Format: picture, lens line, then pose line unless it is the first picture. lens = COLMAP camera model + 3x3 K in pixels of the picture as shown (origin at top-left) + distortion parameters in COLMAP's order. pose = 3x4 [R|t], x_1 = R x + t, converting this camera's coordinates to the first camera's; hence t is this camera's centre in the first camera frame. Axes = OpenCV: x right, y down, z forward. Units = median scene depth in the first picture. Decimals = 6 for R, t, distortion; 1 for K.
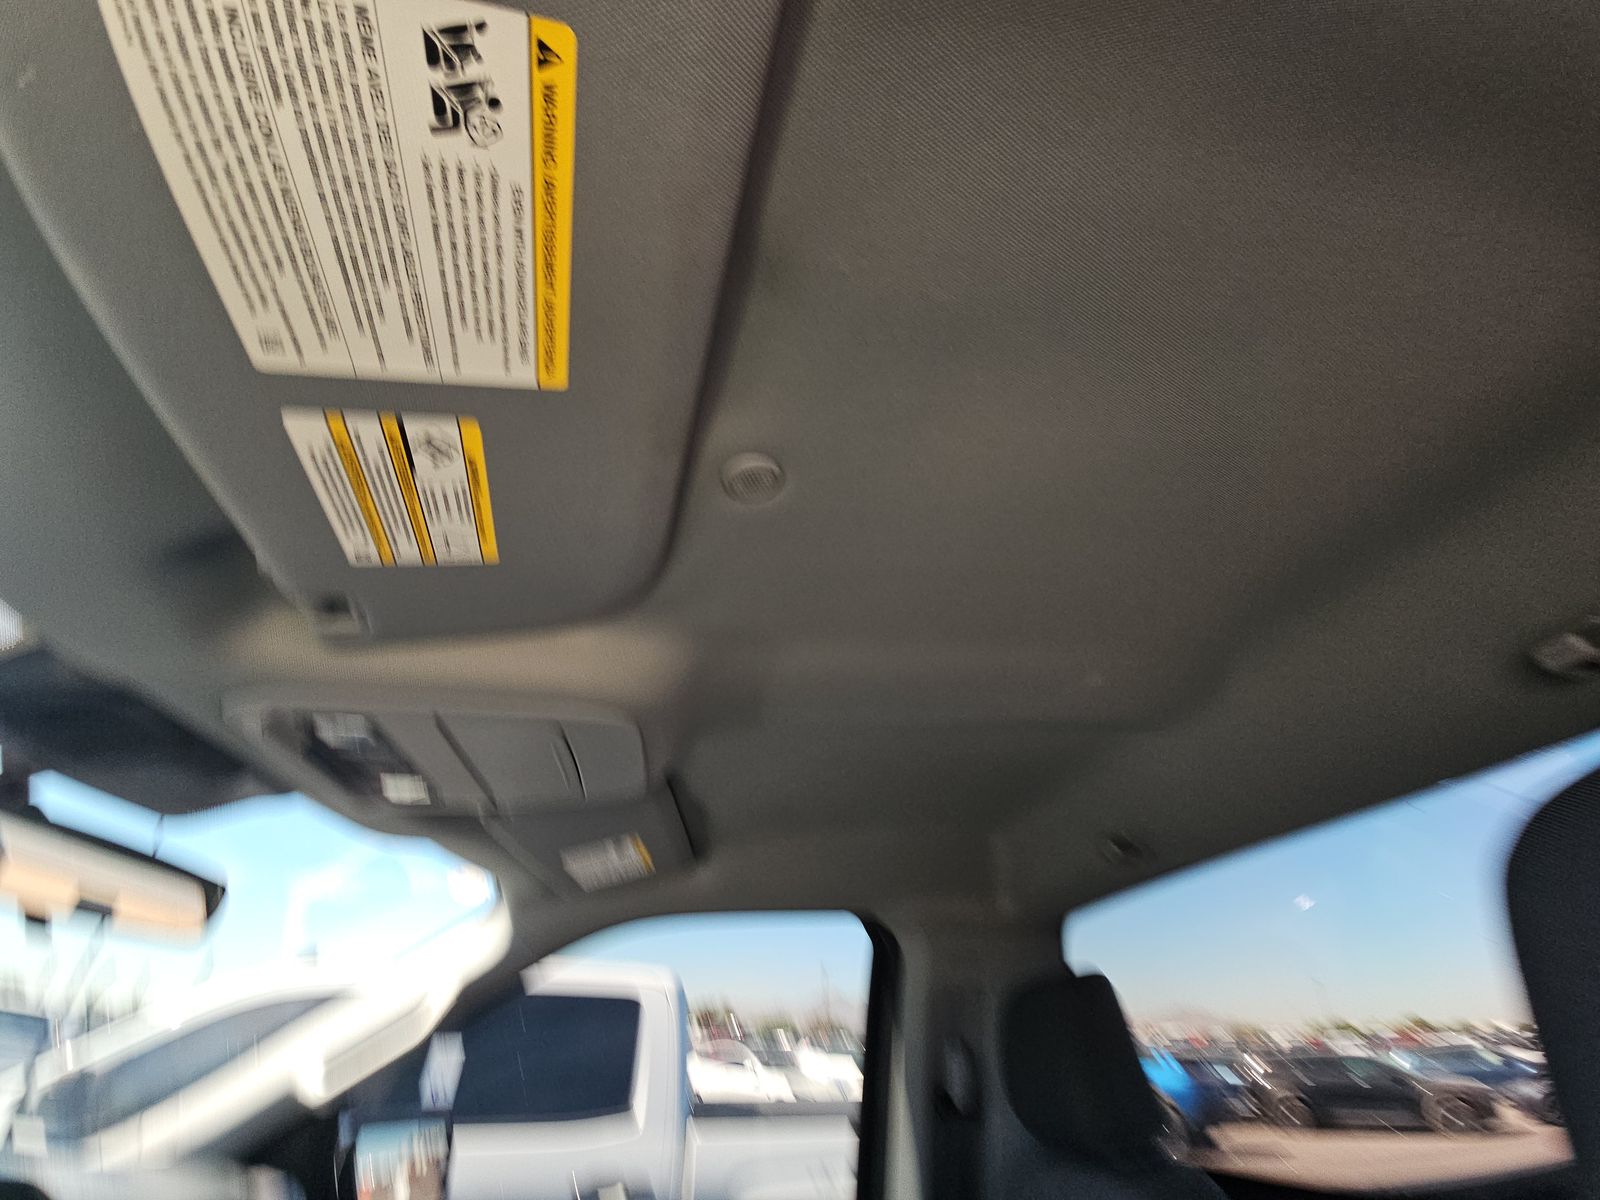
lens RADIAL K [[655.7, 0, 796.2], [0, 655.7, 605.3], [0, 0, 1]] dist [0.010246, -0.007381]
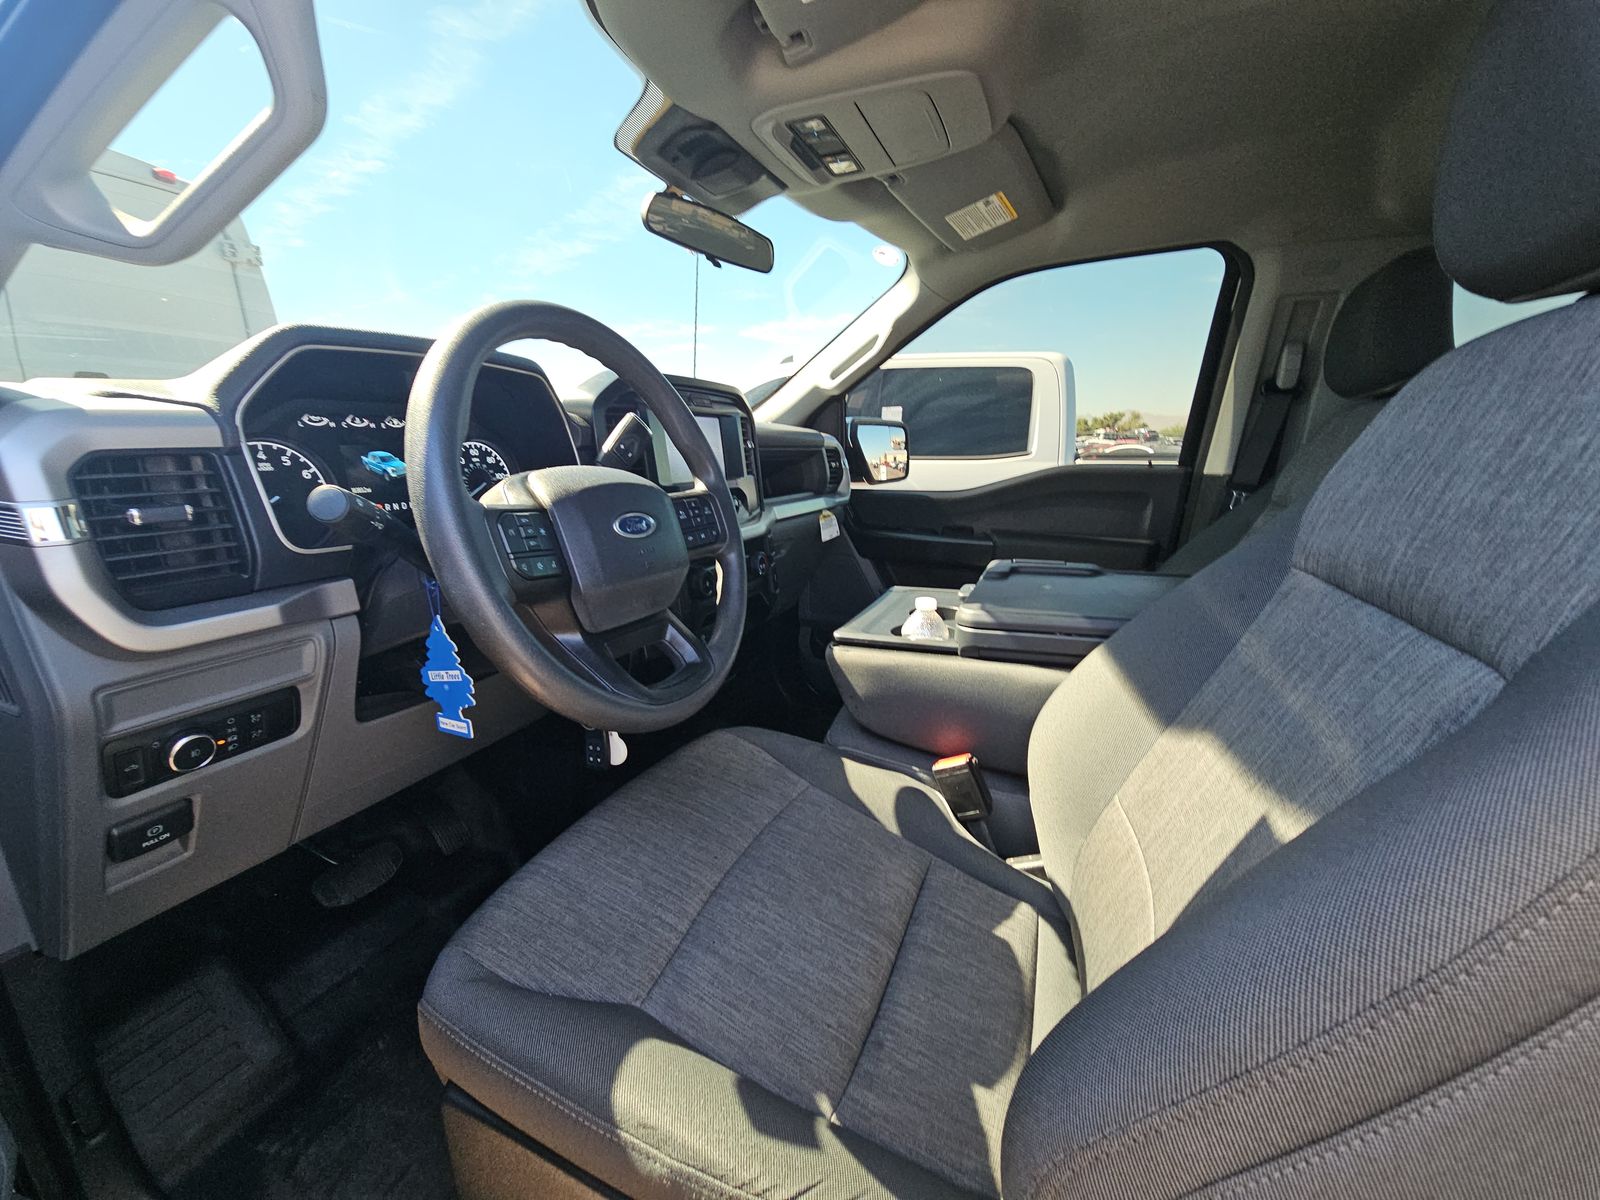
lens RADIAL K [[655.7, 0, 796.2], [0, 655.7, 605.3], [0, 0, 1]] dist [0.010246, -0.007381]
pose [[0.853437, 0.132100, -0.504177, 0.176497], [0.281344, 0.697540, 0.659002, -0.045545], [0.438738, -0.704264, 0.558141, -0.478059]]
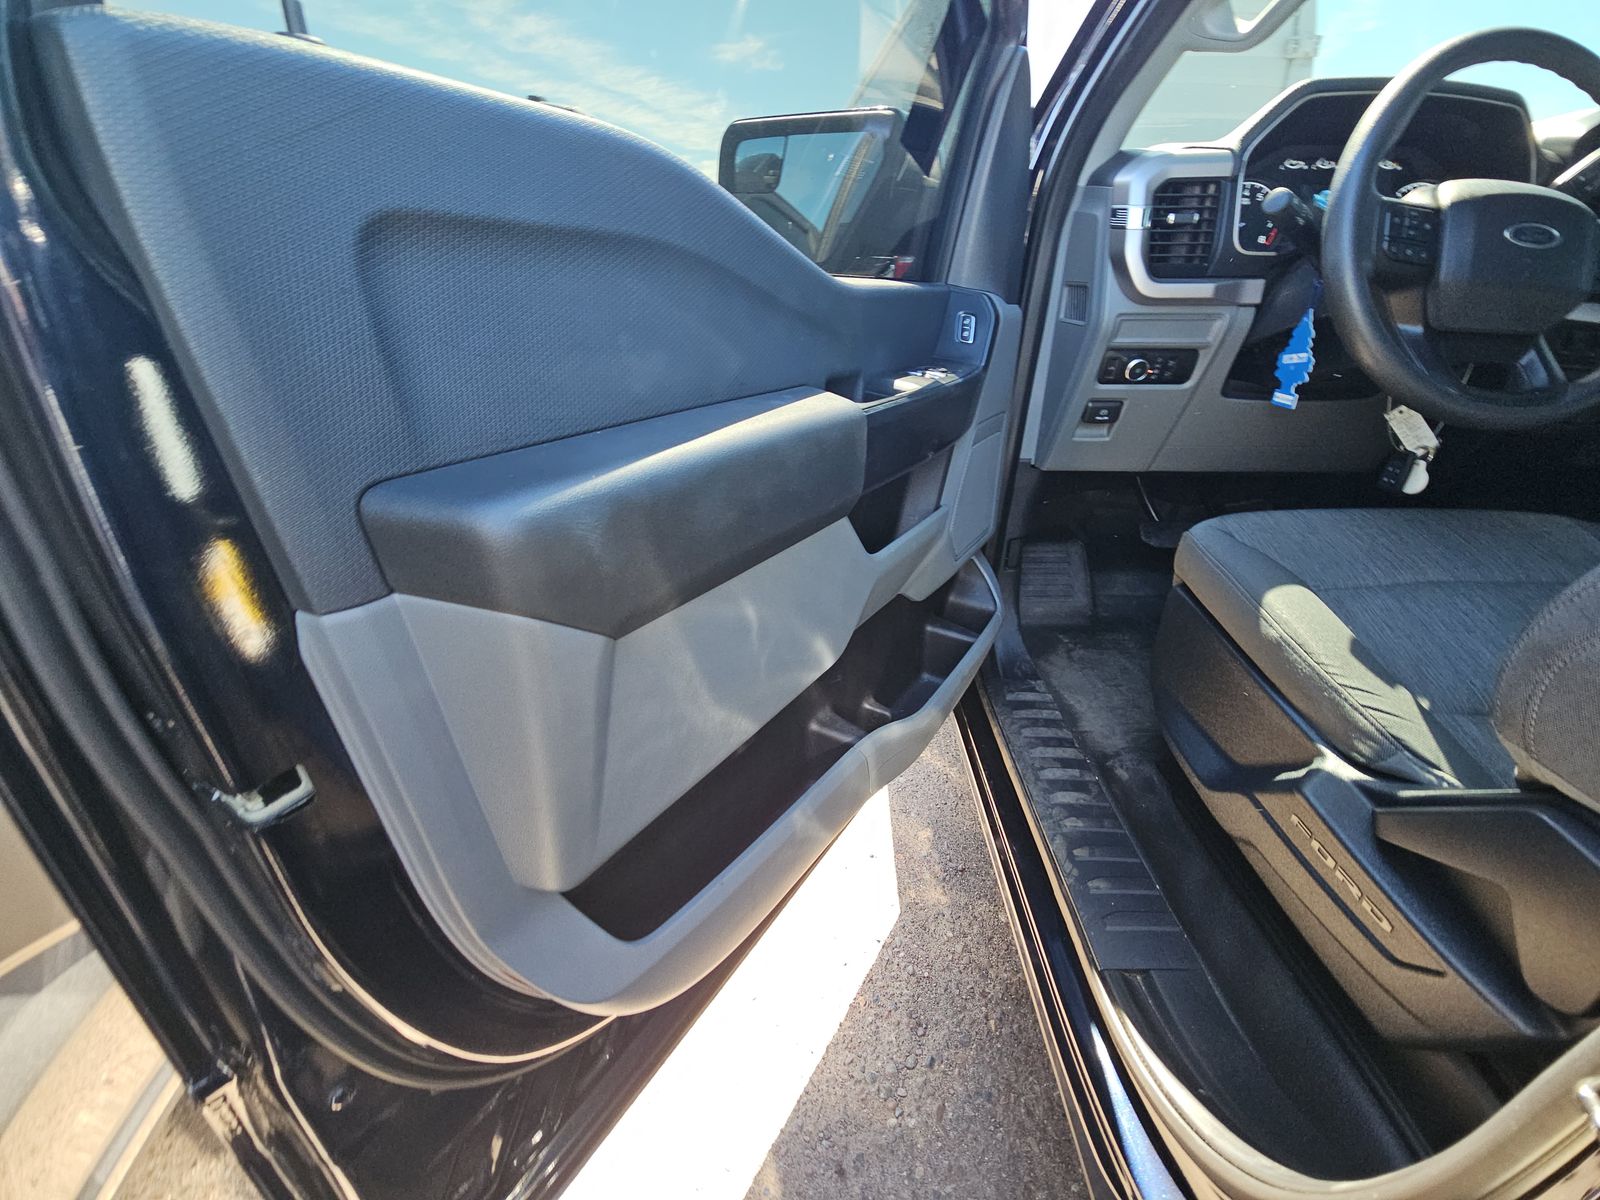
lens RADIAL K [[631.8, 0, 821.9], [0, 631.8, 600.2], [0, 0, 1]] dist [0.057488, -0.031895]
pose [[-0.161319, 0.450758, -0.877948, 0.599890], [0.541711, 0.784049, 0.303011, -0.024533], [0.824940, -0.426713, -0.370662, -0.667314]]
